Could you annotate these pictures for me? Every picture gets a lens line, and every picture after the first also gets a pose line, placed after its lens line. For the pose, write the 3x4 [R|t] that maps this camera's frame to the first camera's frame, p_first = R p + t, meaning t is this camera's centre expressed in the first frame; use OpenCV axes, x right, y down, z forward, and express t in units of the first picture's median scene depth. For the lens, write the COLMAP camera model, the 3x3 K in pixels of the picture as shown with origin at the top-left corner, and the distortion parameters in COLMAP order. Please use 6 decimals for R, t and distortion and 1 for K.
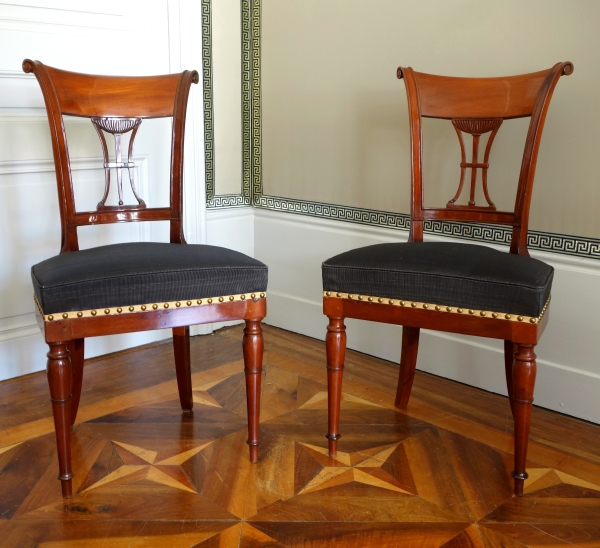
lens RADIAL K [[727.6, 0, 300.0], [0, 727.6, 274.0], [0, 0, 1]] dist [0.009950, -0.017755]
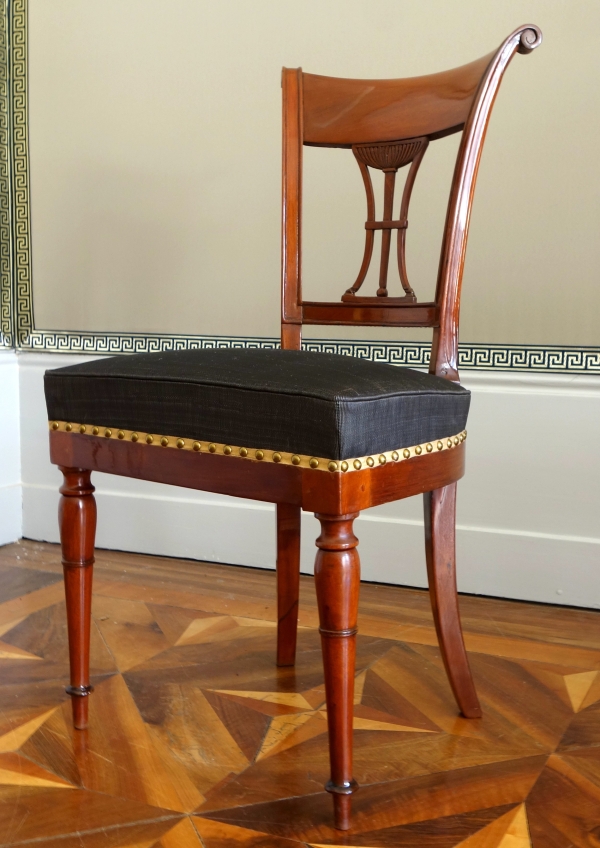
lens RADIAL K [[1025.5, 0, 337.9], [0, 1025.5, 434.4], [0, 0, 1]] dist [-0.011826, -0.017803]
pose [[0.931819, -0.040660, 0.360637, -0.197599], [0.072999, 0.994393, -0.076503, 0.098896], [-0.355505, 0.097614, 0.929563, 0.174817]]
